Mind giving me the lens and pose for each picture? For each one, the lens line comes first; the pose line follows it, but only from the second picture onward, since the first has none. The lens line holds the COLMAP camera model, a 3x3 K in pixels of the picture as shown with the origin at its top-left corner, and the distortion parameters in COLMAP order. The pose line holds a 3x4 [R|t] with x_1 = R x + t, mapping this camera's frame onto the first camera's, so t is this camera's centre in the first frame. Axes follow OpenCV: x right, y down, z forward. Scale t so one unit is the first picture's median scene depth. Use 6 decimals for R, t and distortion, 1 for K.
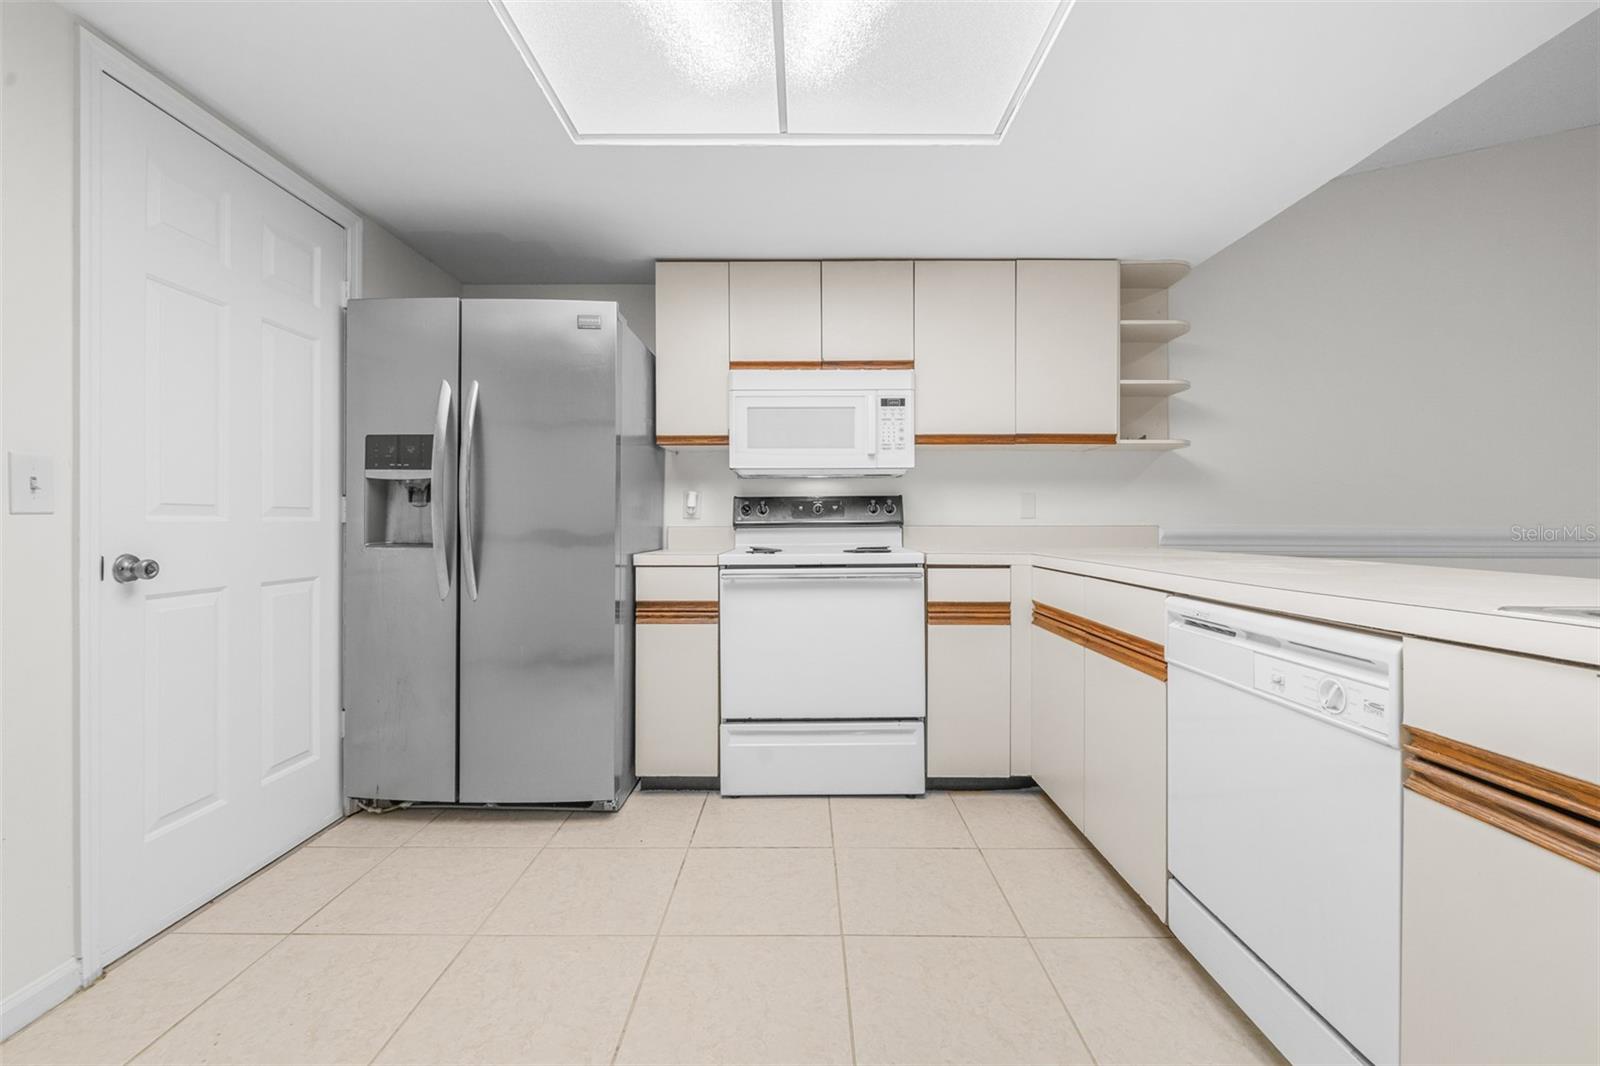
lens RADIAL K [[677.5, 0, 799.5], [0, 677.5, 527.4], [0, 0, 1]] dist [0.001238, 0.000085]
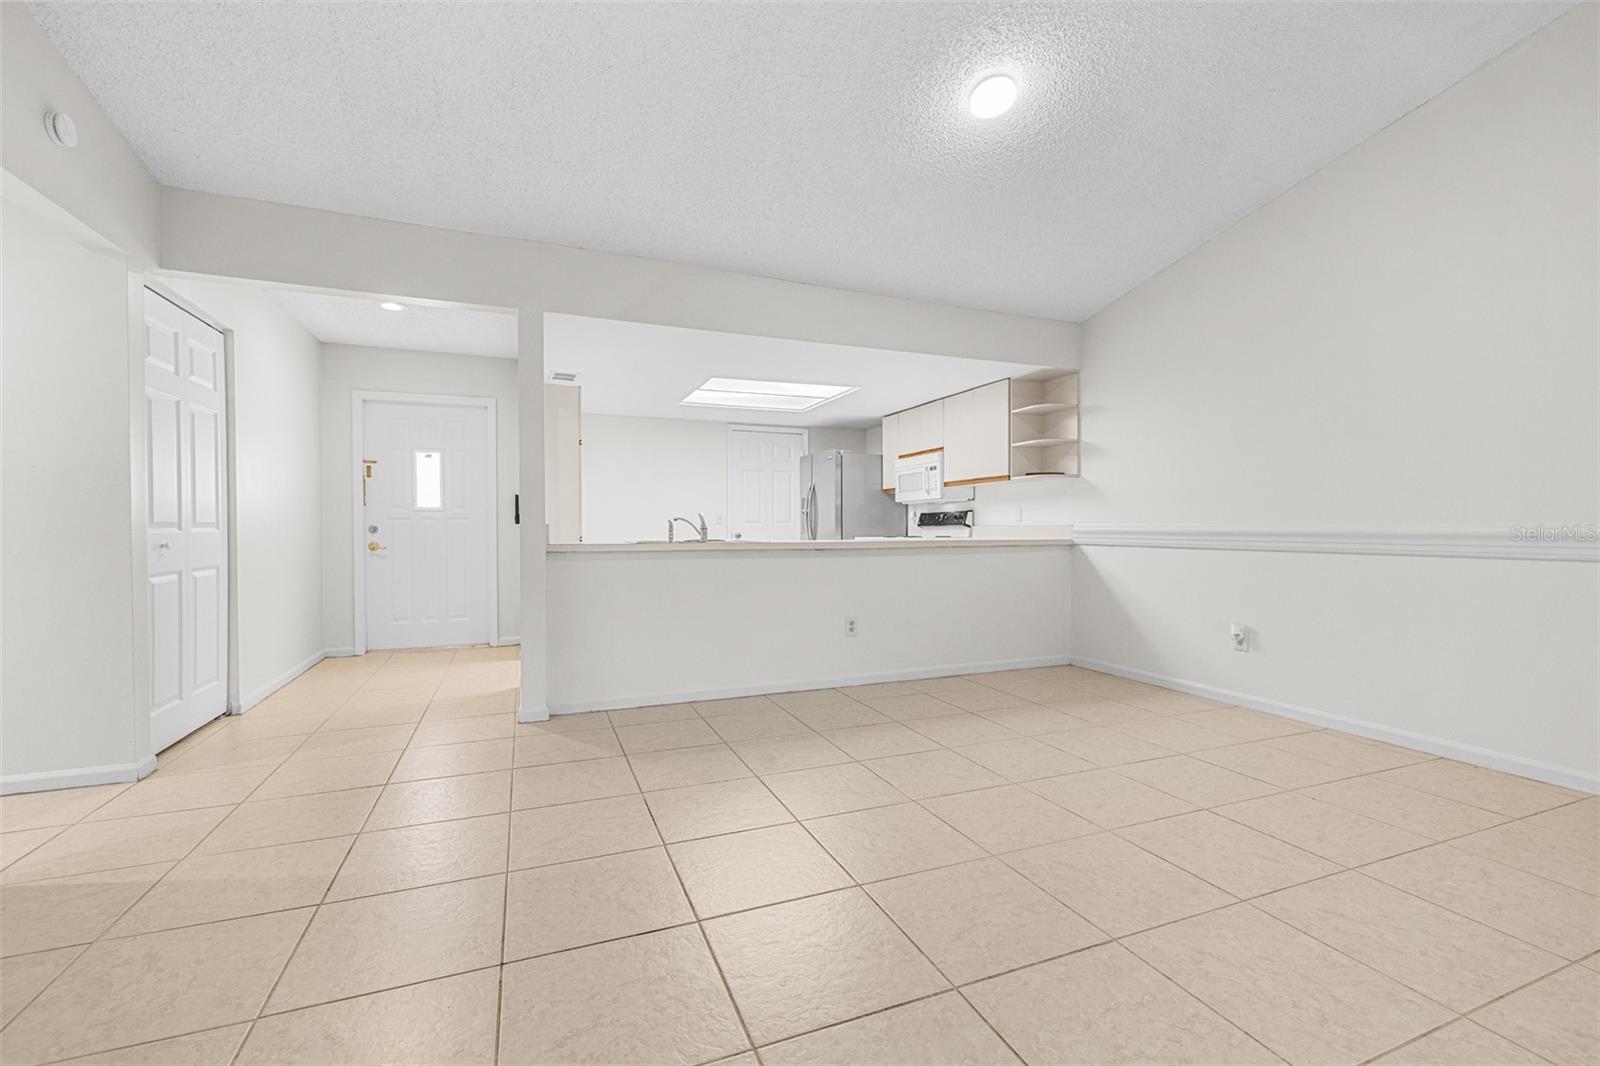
lens RADIAL K [[676.3, 0, 799.8], [0, 676.3, 536.9], [0, 0, 1]] dist [-0.003729, -0.000467]
pose [[0.382210, 0.010984, -0.924010, 2.162053], [-0.002745, 0.999938, 0.010752, 0.012211], [0.924071, -0.001573, 0.382217, -0.231199]]
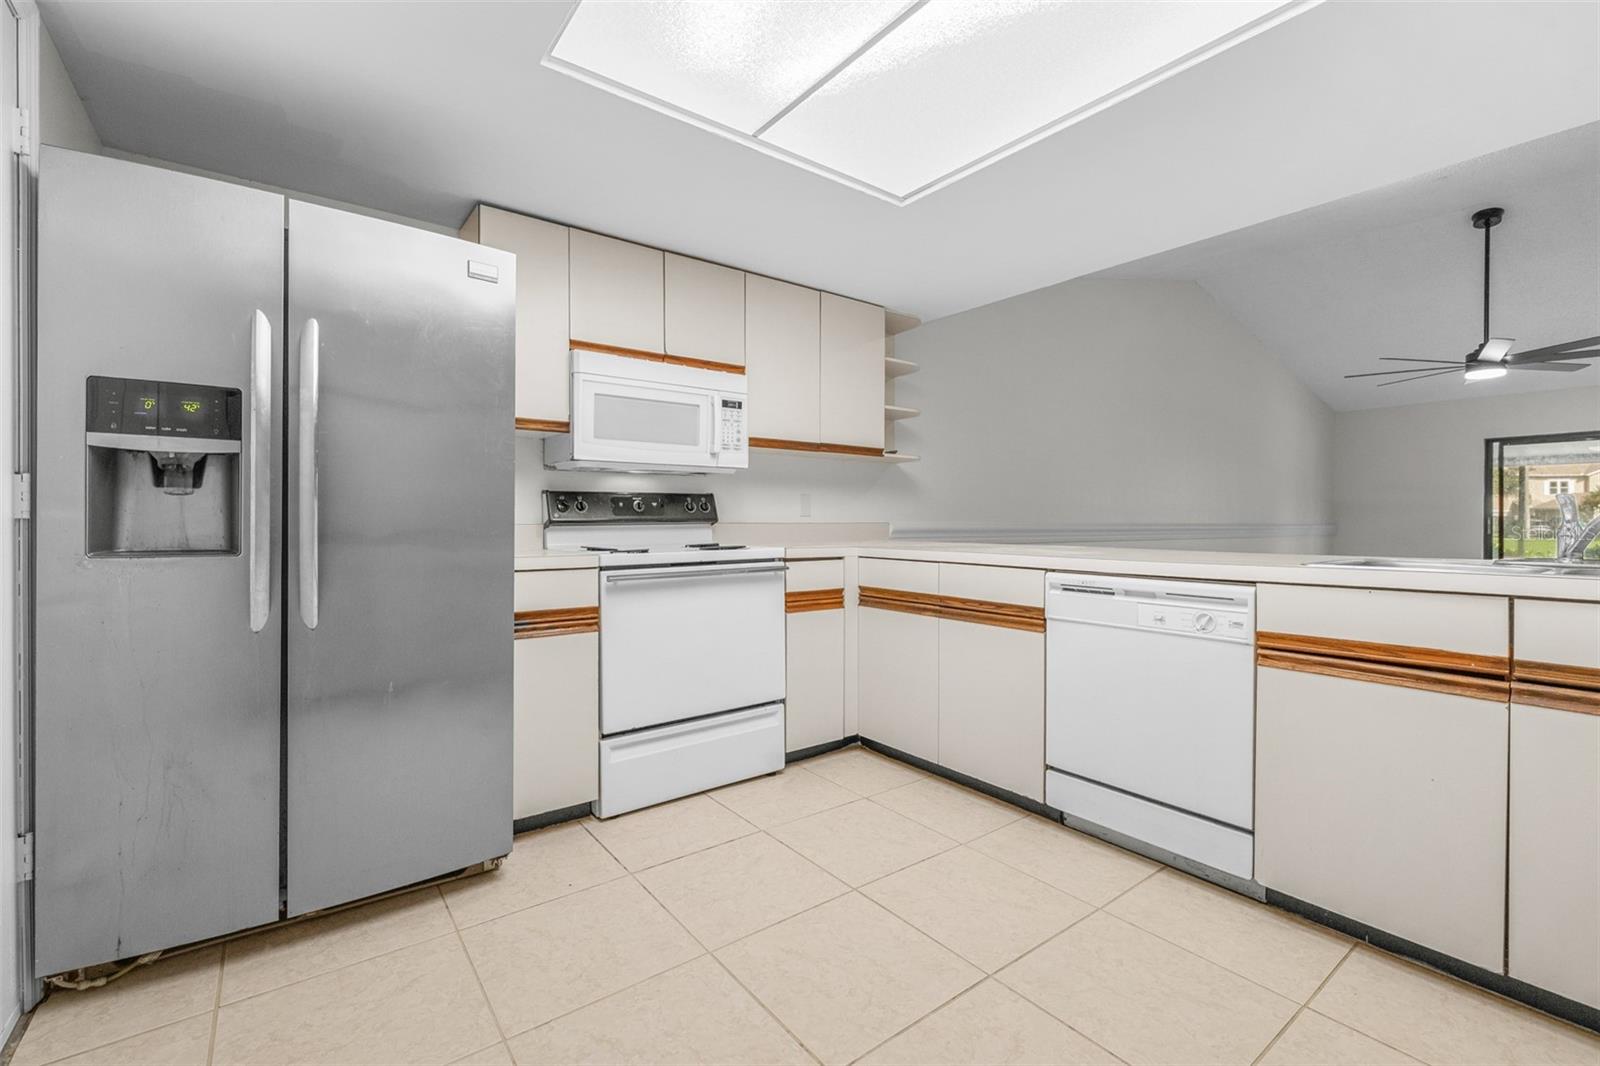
lens RADIAL K [[690.5, 0, 803.7], [0, 690.5, 525.1], [0, 0, 1]] dist [0.000828, 0.000237]
pose [[0.794124, -0.002804, 0.607750, -0.464452], [0.002033, 0.999996, 0.001958, -0.001157], [-0.607753, -0.000320, 0.794126, 0.098979]]
